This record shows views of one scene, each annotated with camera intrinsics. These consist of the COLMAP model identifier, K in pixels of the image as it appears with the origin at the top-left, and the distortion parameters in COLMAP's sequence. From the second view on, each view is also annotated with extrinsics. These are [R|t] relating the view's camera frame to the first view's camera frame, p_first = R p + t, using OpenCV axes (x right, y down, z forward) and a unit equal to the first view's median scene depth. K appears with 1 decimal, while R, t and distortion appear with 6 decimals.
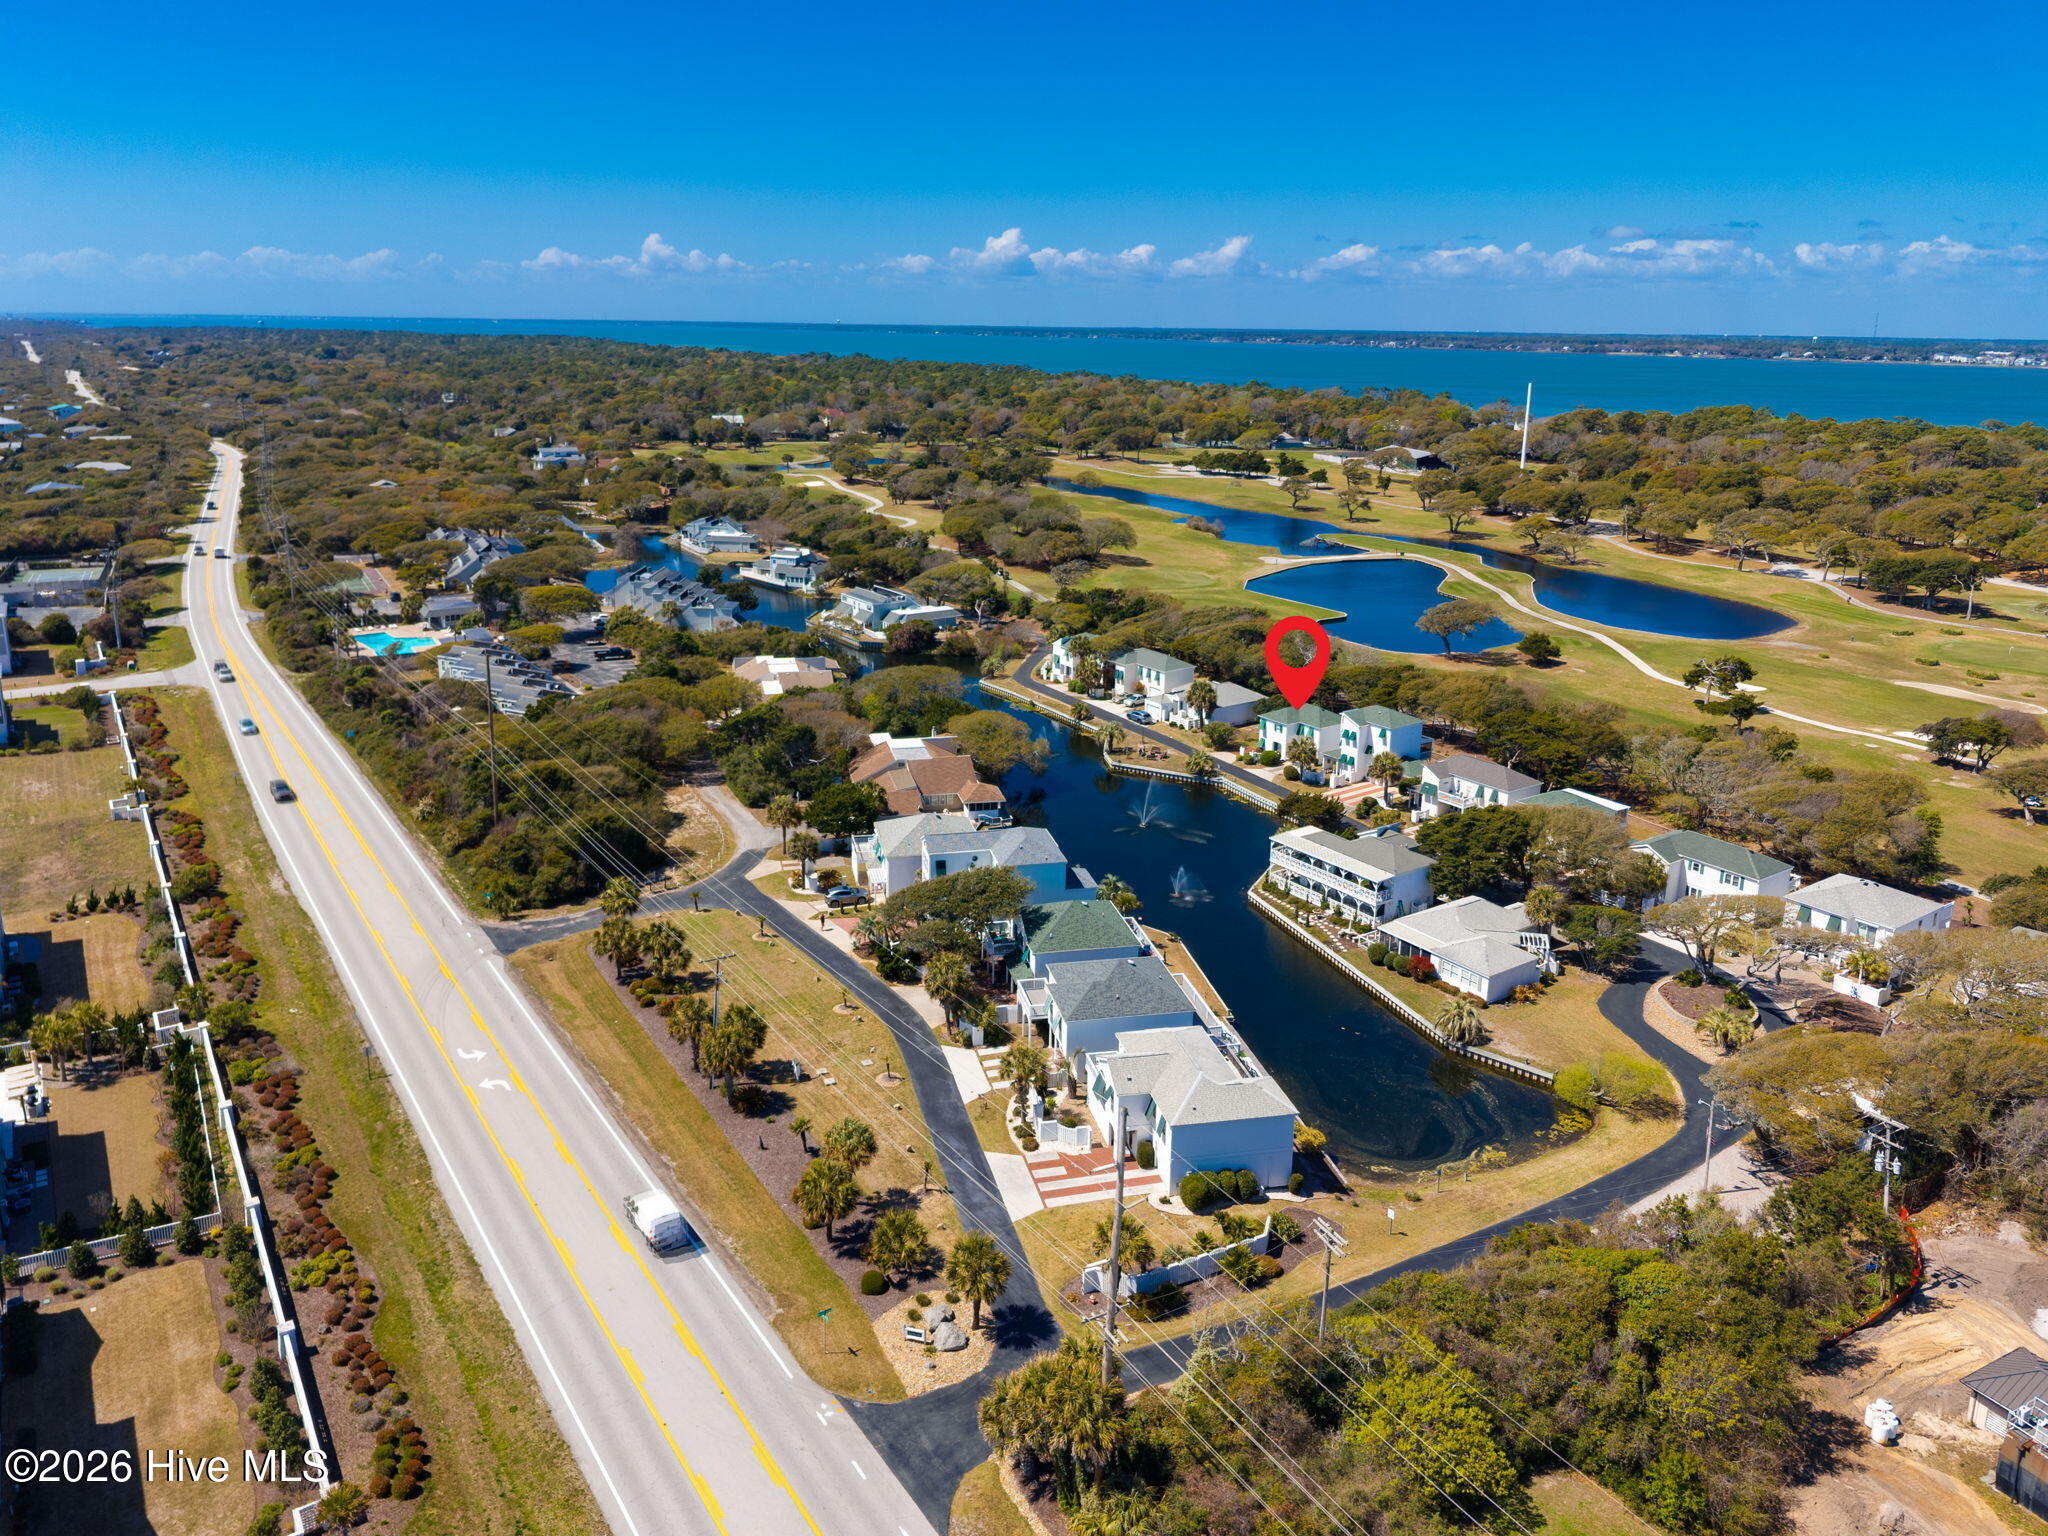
lens RADIAL K [[1532.2, 0, 1024.0], [0, 1532.2, 768.0], [0, 0, 1]] dist [0.035688, -0.041337]
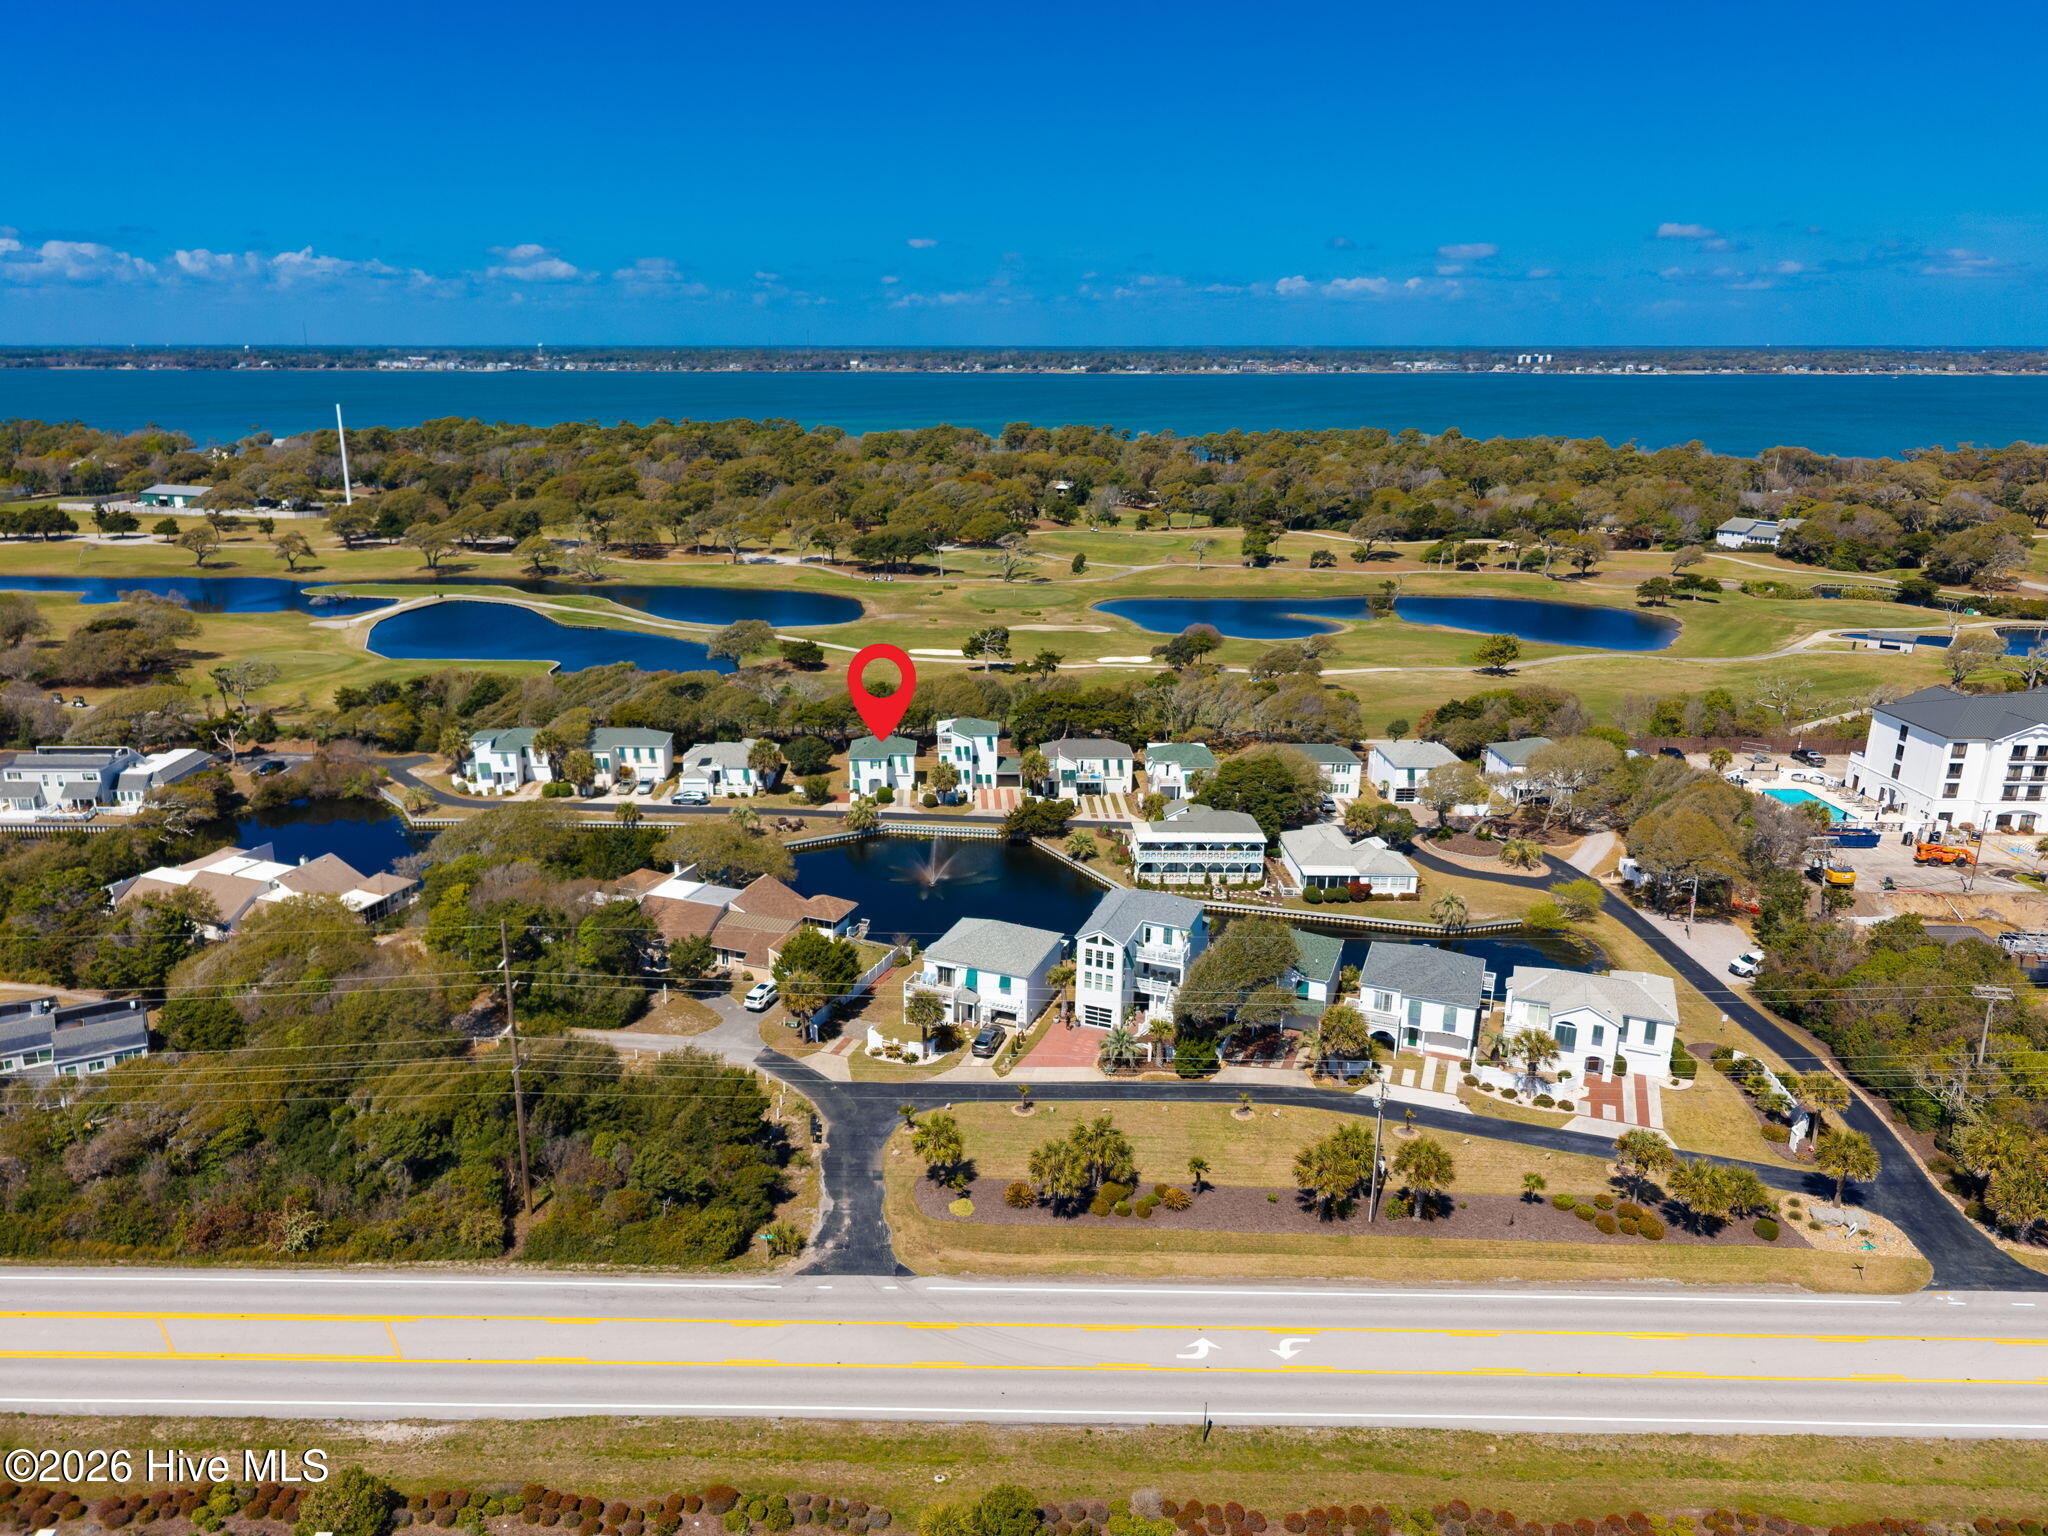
lens RADIAL K [[1532.2, 0, 1024.0], [0, 1532.2, 768.0], [0, 0, 1]] dist [0.035688, -0.041337]
pose [[0.512577, -0.241400, 0.824009, -0.315490], [0.243675, 0.961107, 0.129985, -0.068071], [-0.823339, 0.134163, 0.551464, 0.204013]]
